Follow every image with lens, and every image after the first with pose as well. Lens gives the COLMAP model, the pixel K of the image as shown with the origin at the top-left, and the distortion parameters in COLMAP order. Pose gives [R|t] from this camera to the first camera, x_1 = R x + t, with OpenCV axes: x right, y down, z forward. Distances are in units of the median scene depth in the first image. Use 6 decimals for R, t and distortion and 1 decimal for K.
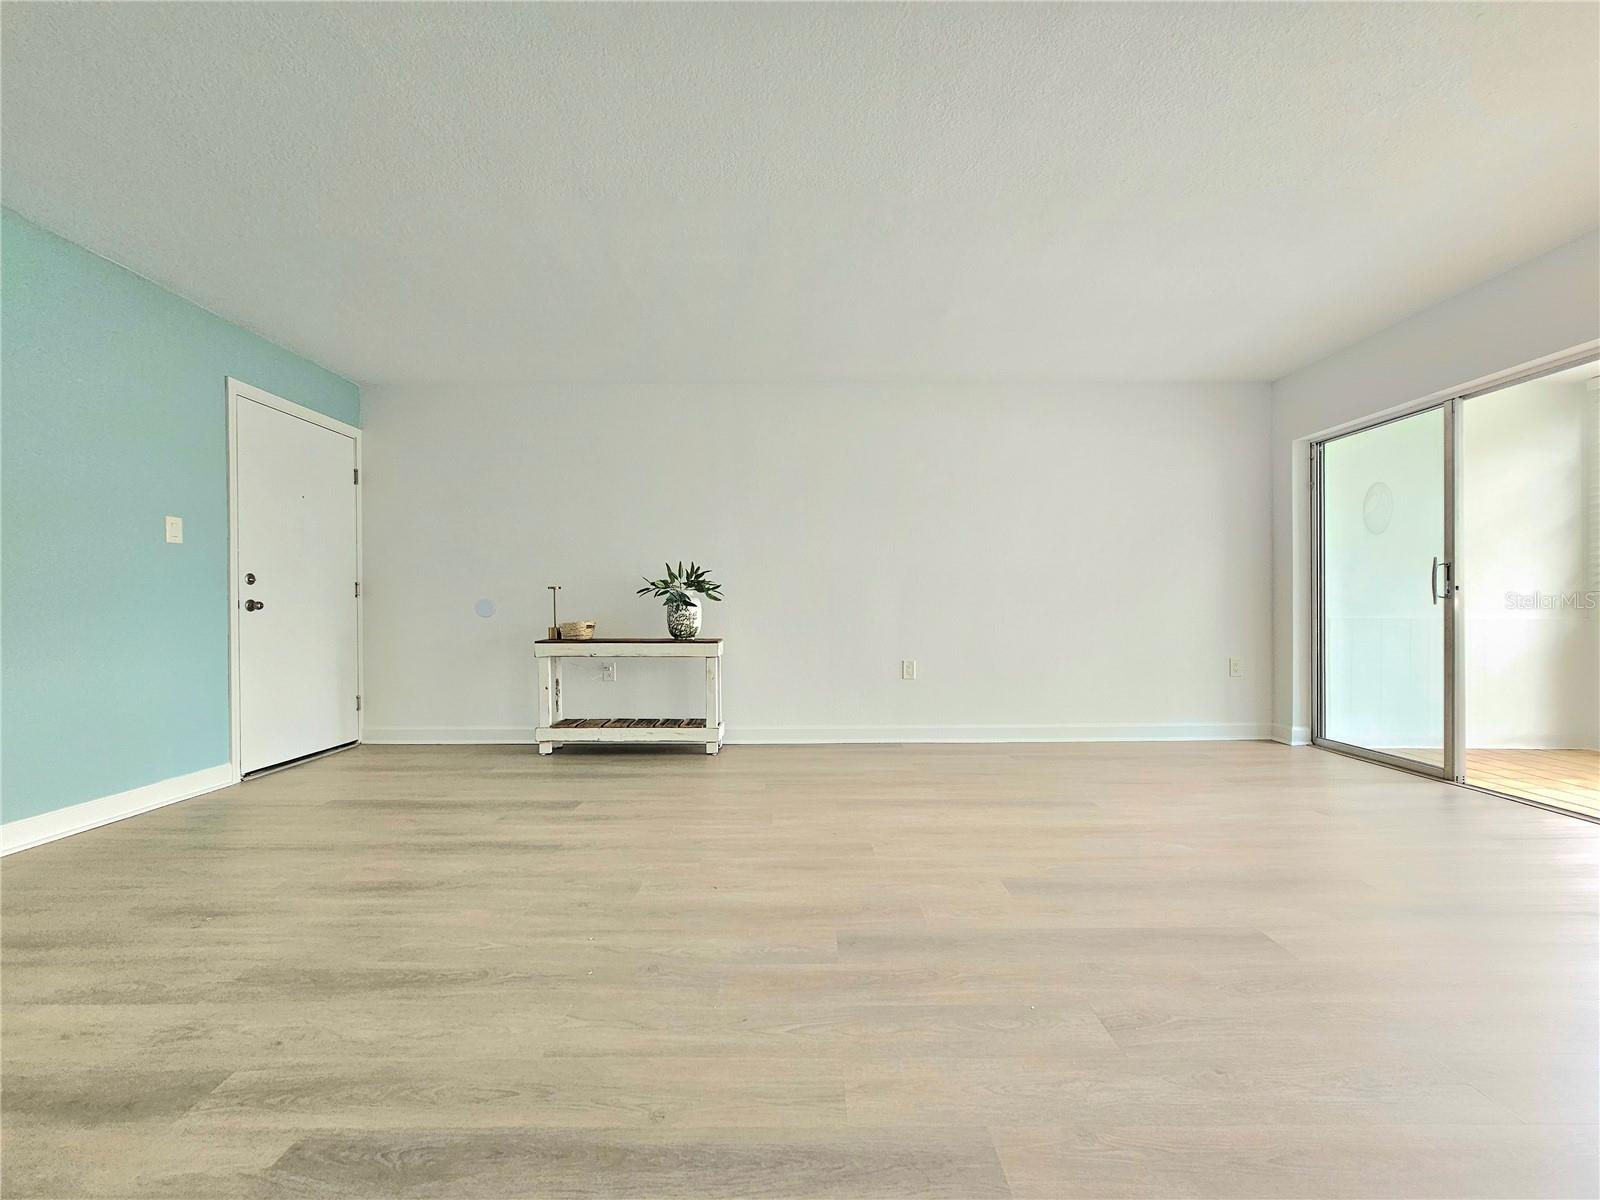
lens RADIAL K [[658.4, 0, 831.0], [0, 658.4, 608.4], [0, 0, 1]] dist [0.000067, 0.000189]
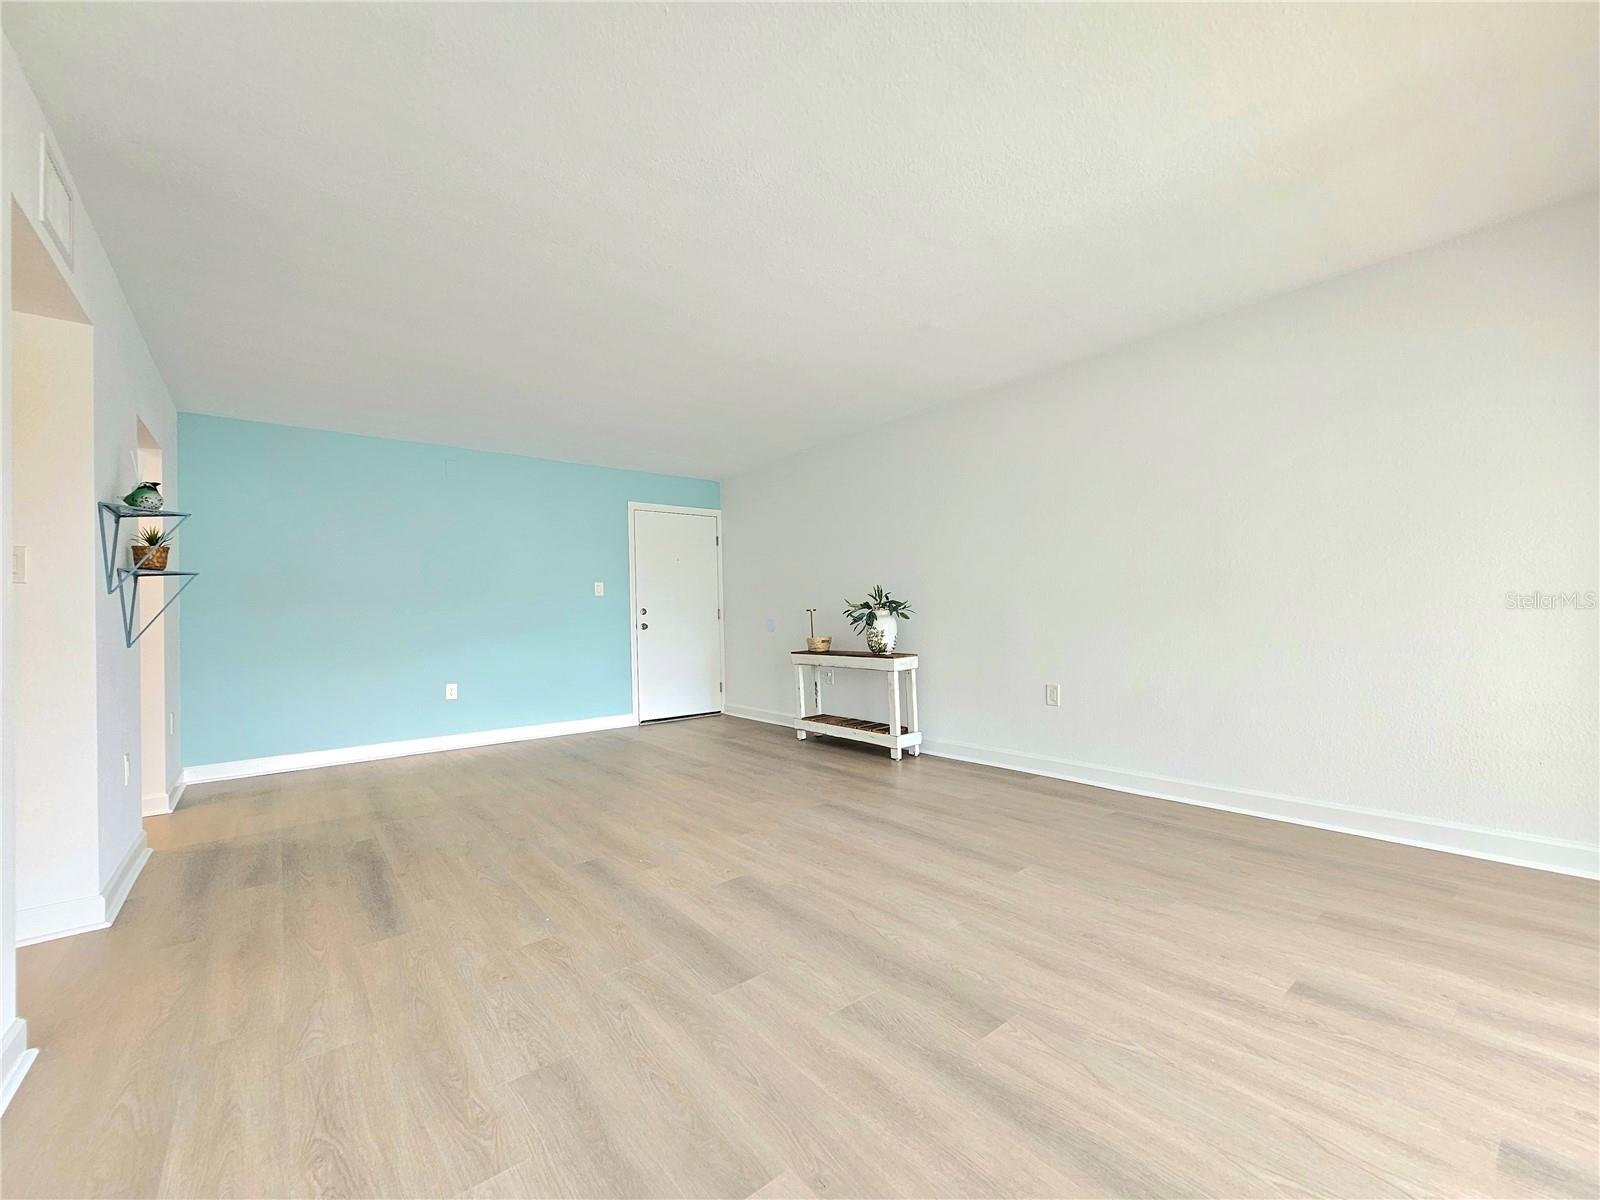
lens RADIAL K [[679.4, 0, 800.0], [0, 679.4, 600.0], [0, 0, 1]] dist [-0.009151, 0.000411]
pose [[0.604127, -0.034679, -0.796133, 0.802325], [0.014706, 0.999368, -0.032373, -0.010747], [0.796752, 0.007849, 0.604255, 0.242304]]
